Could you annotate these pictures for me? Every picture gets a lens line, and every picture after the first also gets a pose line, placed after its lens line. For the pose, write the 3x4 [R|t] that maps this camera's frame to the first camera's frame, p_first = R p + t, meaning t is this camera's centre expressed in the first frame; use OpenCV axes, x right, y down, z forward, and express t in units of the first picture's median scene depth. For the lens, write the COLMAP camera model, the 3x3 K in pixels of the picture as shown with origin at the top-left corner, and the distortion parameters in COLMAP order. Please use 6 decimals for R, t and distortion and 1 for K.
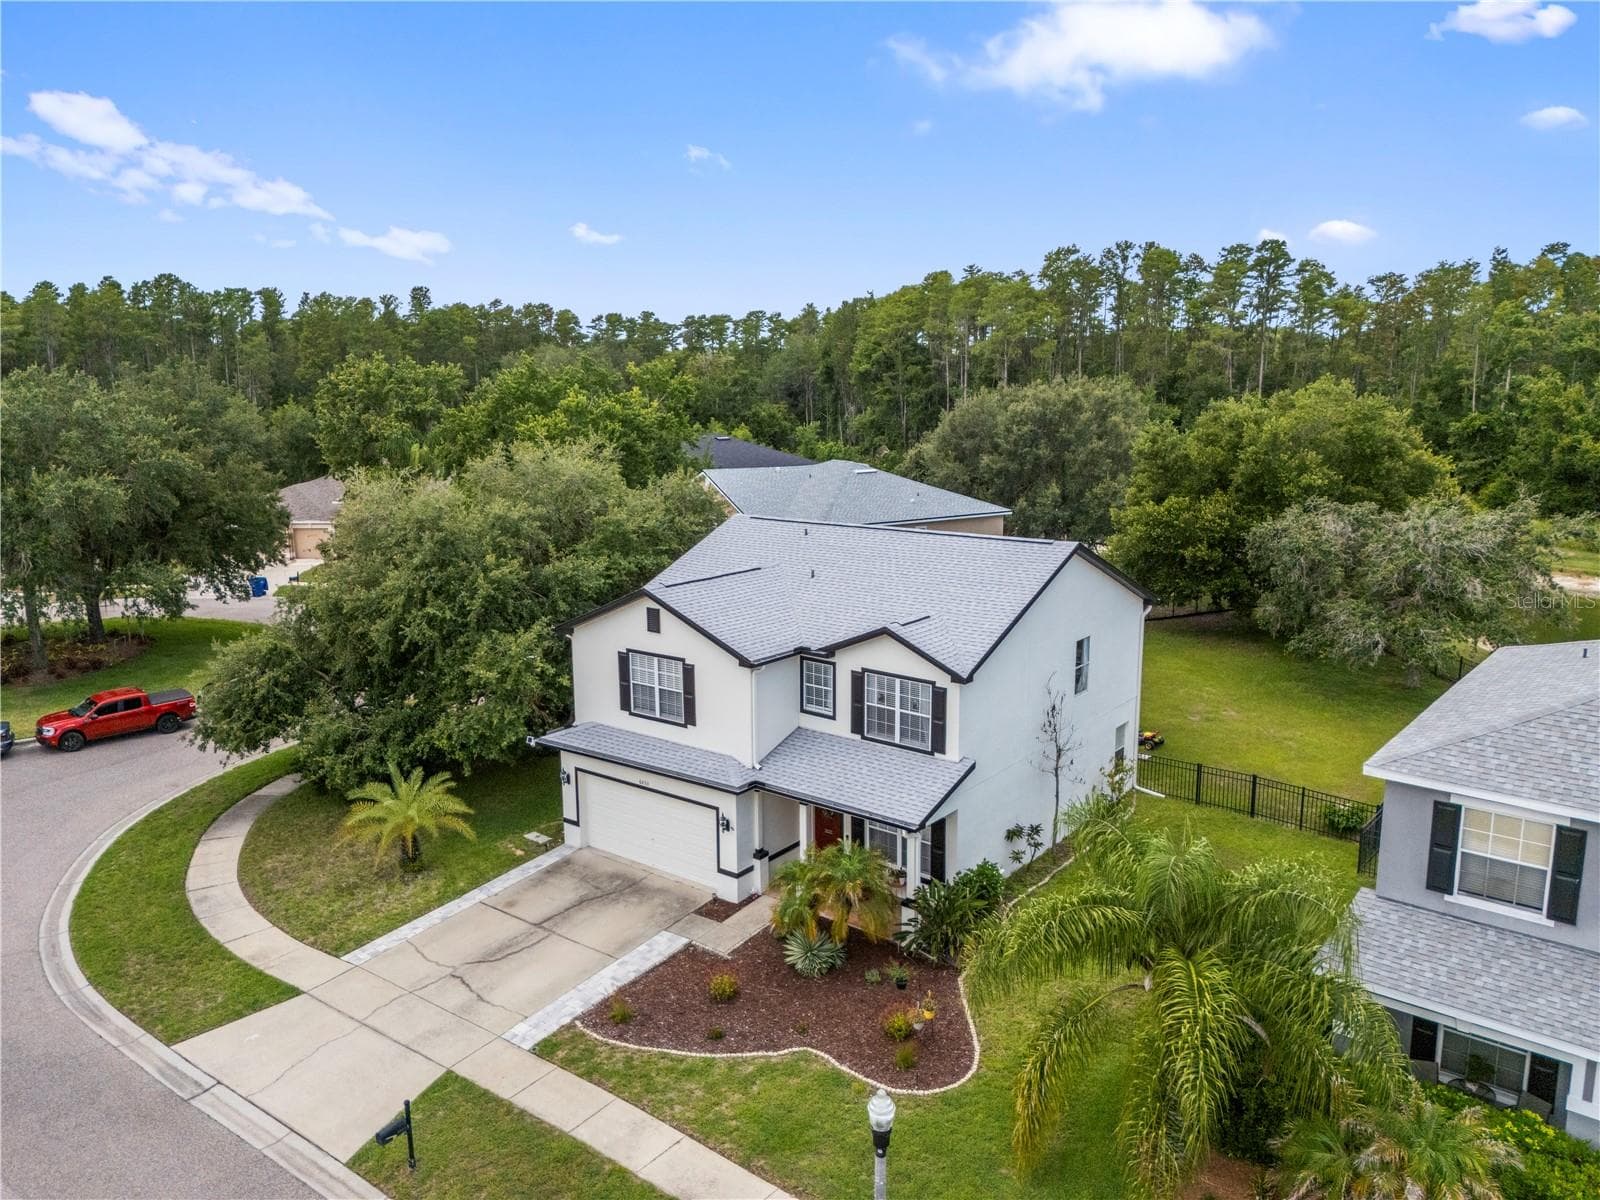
lens RADIAL K [[1171.0, 0, 800.0], [0, 1171.0, 600.0], [0, 0, 1]] dist [0.080798, -0.093793]
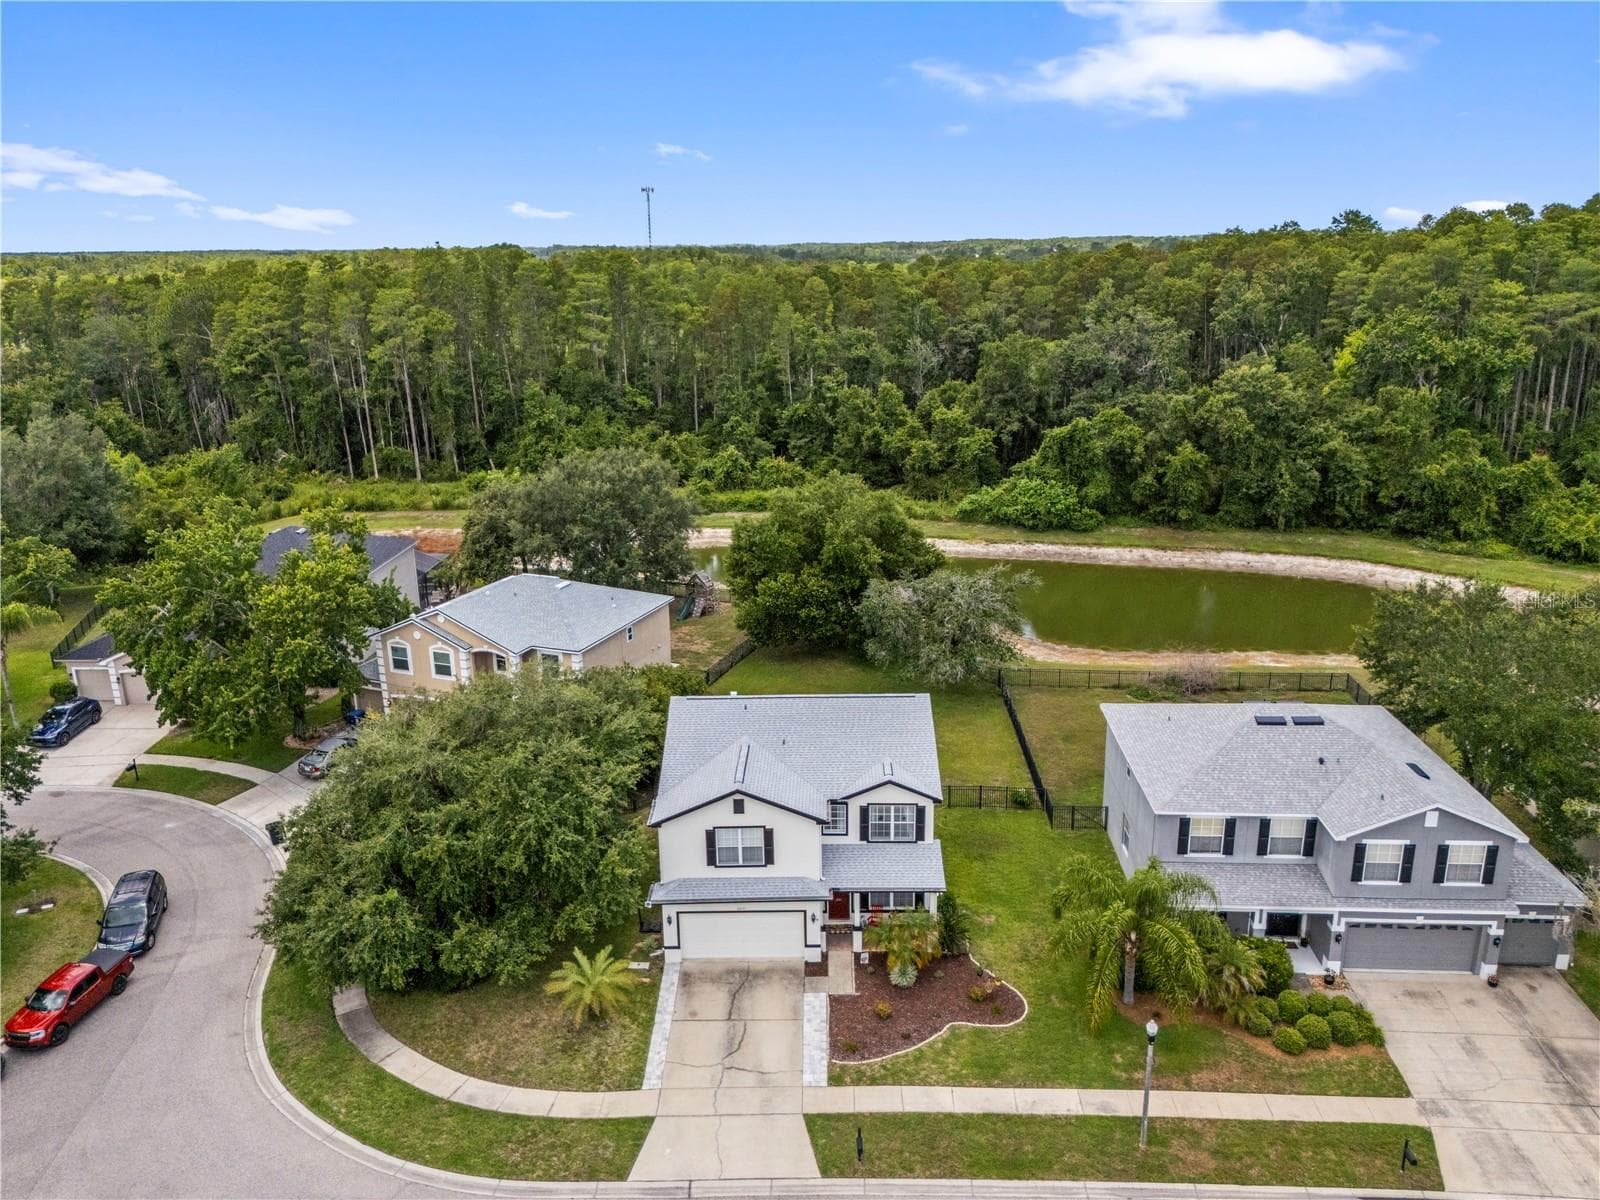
lens RADIAL K [[1167.9, 0, 800.0], [0, 1167.9, 600.0], [0, 0, 1]] dist [0.114894, -0.172173]
pose [[0.801642, -0.177920, 0.570715, -0.919585], [0.126493, 0.983551, 0.128946, -0.452149], [-0.584269, -0.031178, 0.810961, -0.303499]]
